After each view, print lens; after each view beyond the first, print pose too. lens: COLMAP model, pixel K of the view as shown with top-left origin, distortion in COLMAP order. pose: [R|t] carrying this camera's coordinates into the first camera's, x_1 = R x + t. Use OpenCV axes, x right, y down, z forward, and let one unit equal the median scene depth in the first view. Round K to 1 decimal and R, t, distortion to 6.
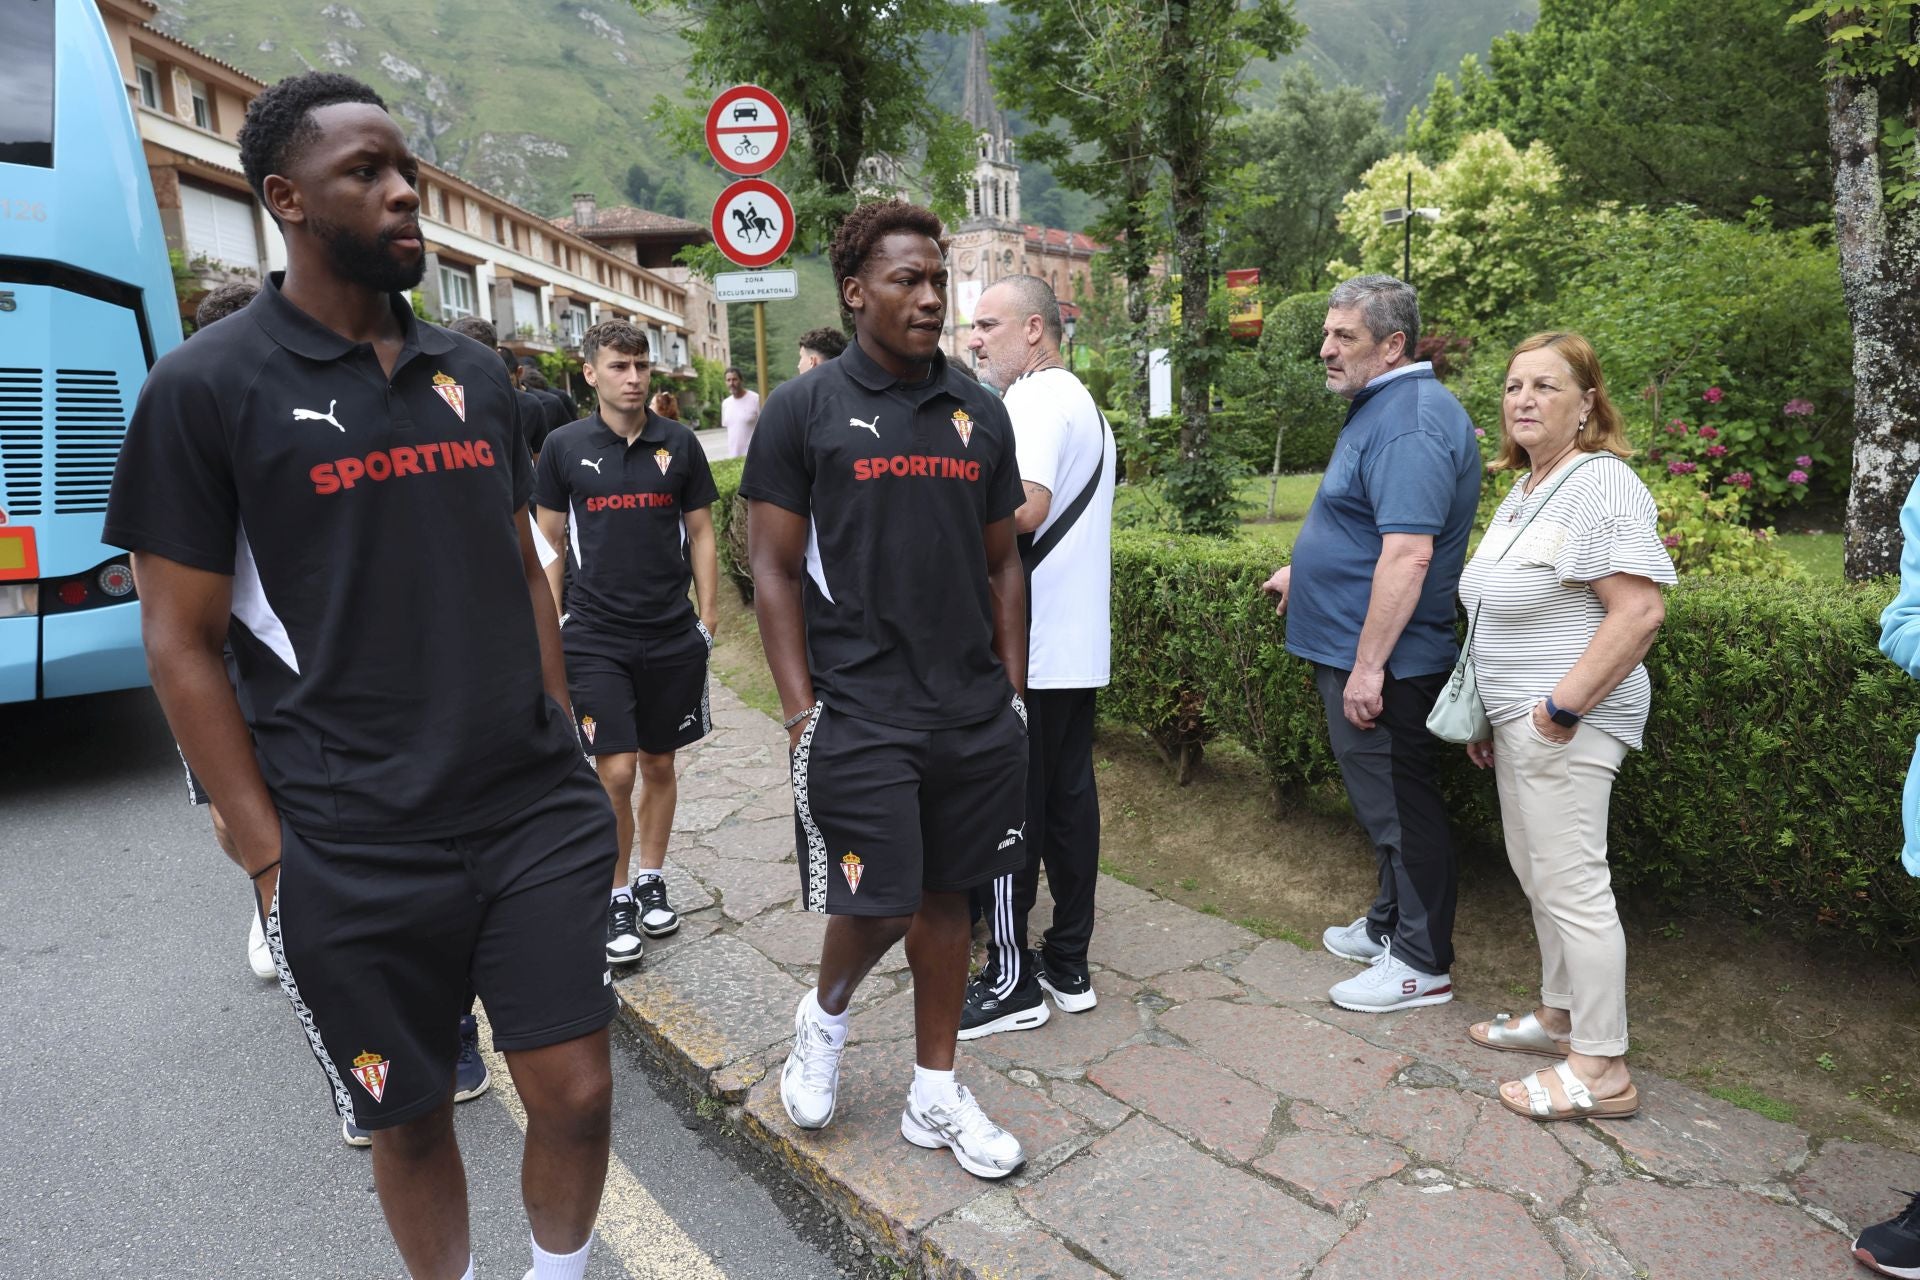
lens RADIAL K [[1303.2, 0, 954.6], [0, 1303.2, 640.2], [0, 0, 1]] dist [0.005651, -0.001414]
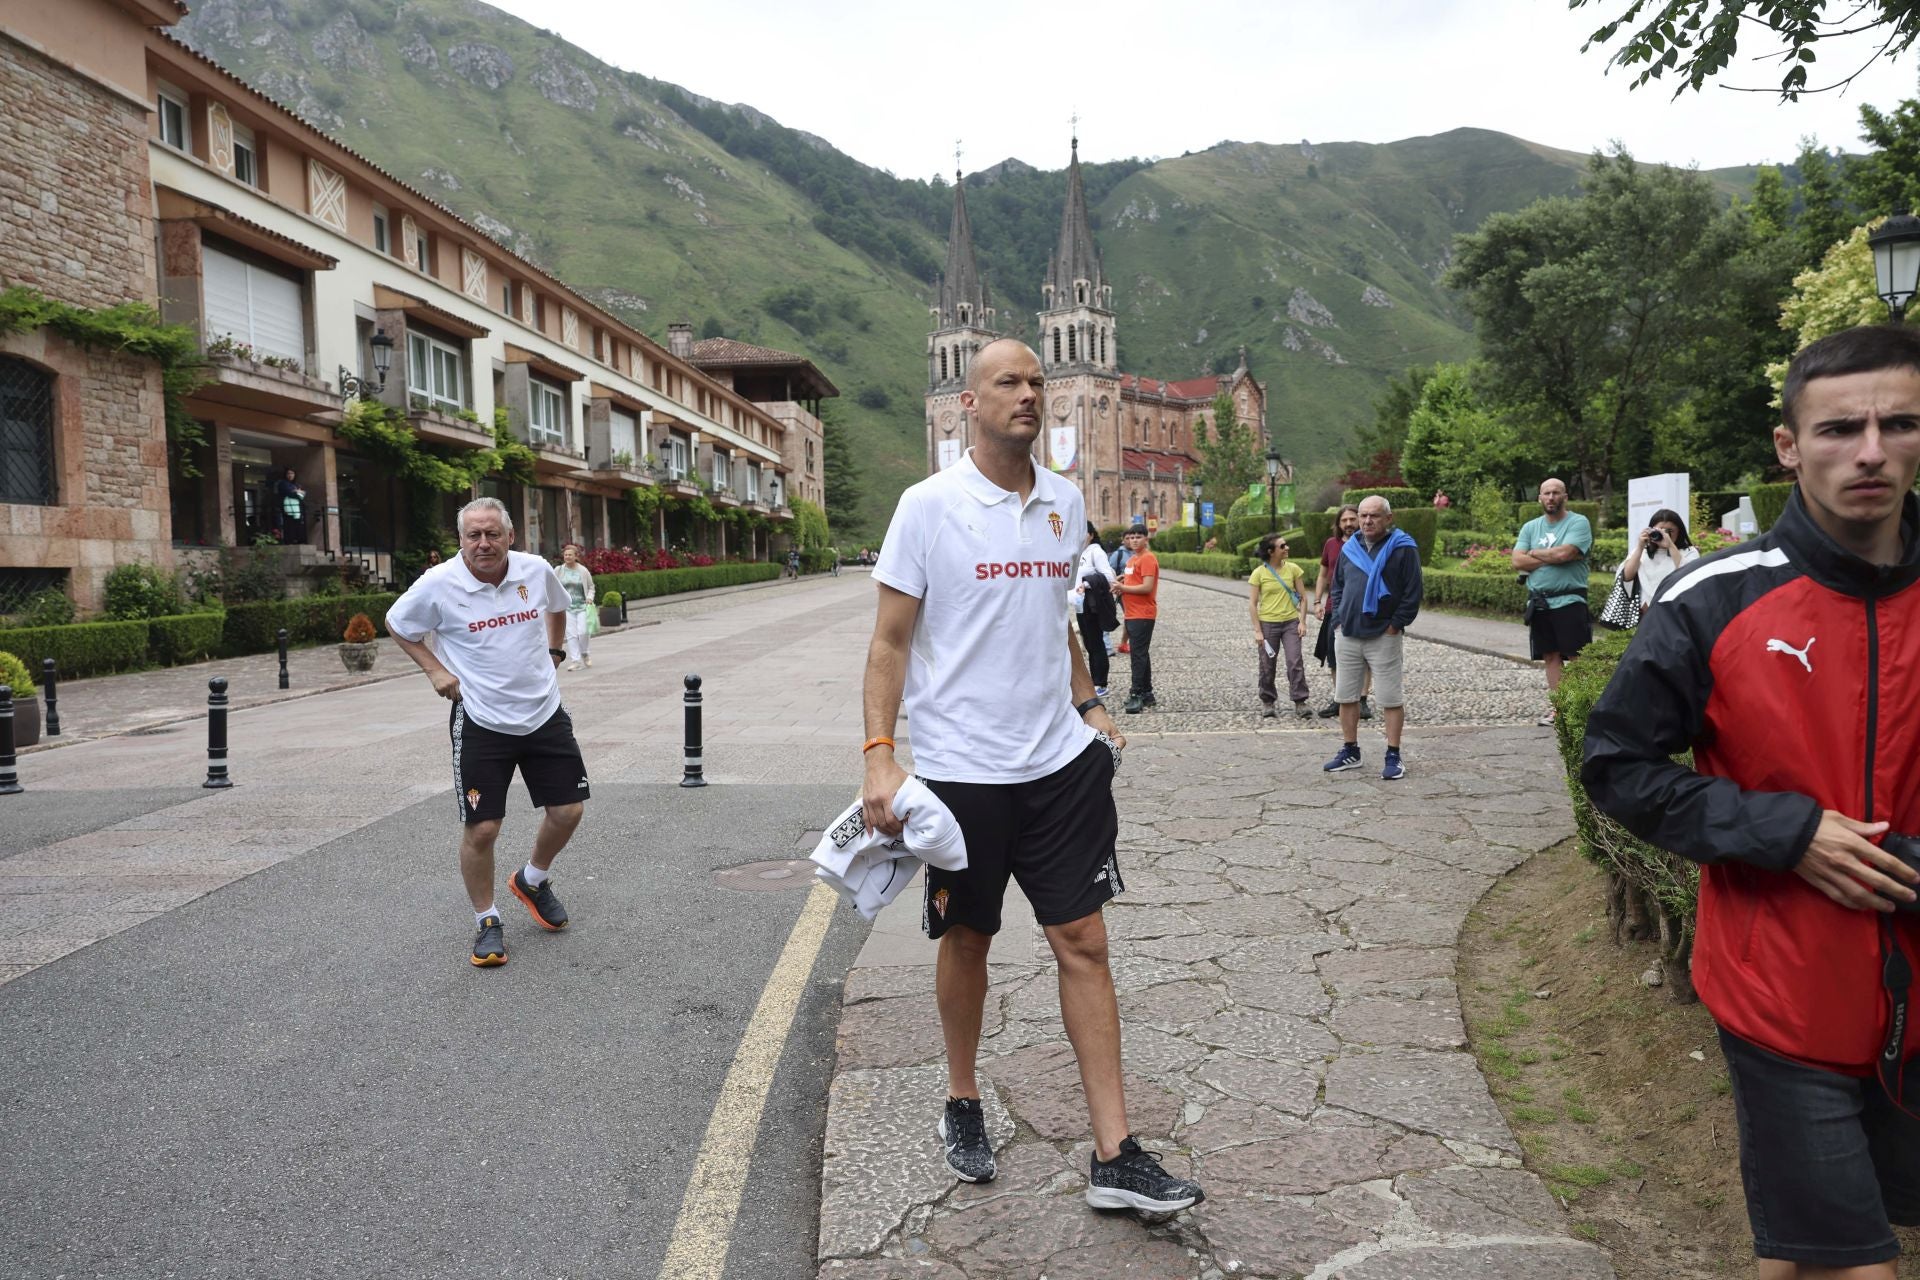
lens RADIAL K [[1303.2, 0, 958.2], [0, 1303.2, 641.9], [0, 0, 1]] dist [0.005651, -0.001414]
pose [[0.999068, 0.021045, -0.037698, -0.082988], [-0.025080, 0.993615, -0.110000, -0.033495], [0.035143, 0.110843, 0.993216, 0.192619]]
